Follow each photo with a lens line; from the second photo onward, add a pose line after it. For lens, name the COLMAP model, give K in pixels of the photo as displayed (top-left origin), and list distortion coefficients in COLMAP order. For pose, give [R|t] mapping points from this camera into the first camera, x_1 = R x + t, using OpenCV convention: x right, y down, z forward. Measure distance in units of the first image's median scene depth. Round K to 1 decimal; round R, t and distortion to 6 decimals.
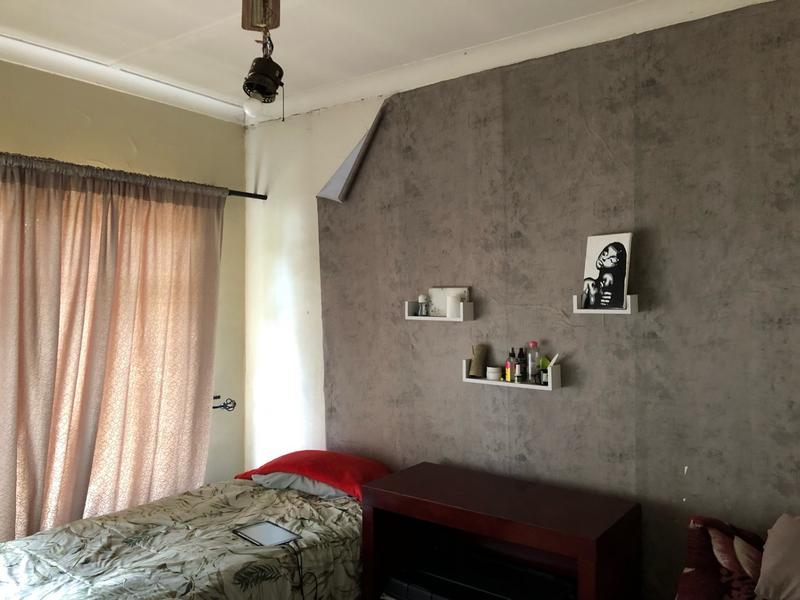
lens RADIAL K [[657.1, 0, 405.4], [0, 657.1, 301.2], [0, 0, 1]] dist [0.044082, -0.054942]
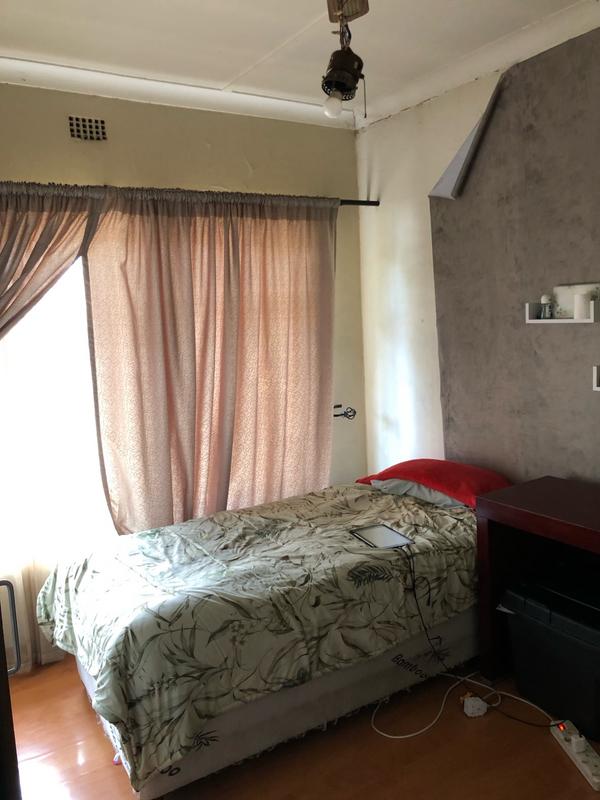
lens RADIAL K [[653.5, 0, 298.2], [0, 653.5, 399.1], [0, 0, 1]] dist [0.092688, -0.157560]
pose [[0.931241, -0.000180, -0.364405, 0.040817], [0.049691, 0.990721, 0.126499, 0.000194], [0.361001, -0.135909, 0.922609, 0.025550]]
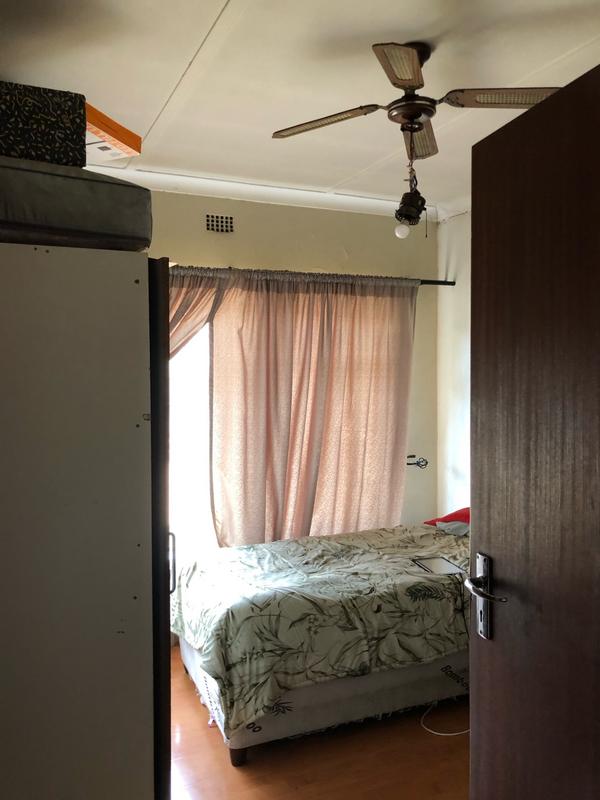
lens RADIAL K [[657.1, 0, 295.0], [0, 657.1, 398.1], [0, 0, 1]] dist [0.044082, -0.054942]
pose [[0.870169, 0.011975, -0.492607, 0.140053], [0.005227, 0.999424, 0.033530, 0.000161], [0.492725, -0.031751, 0.869606, -0.162117]]
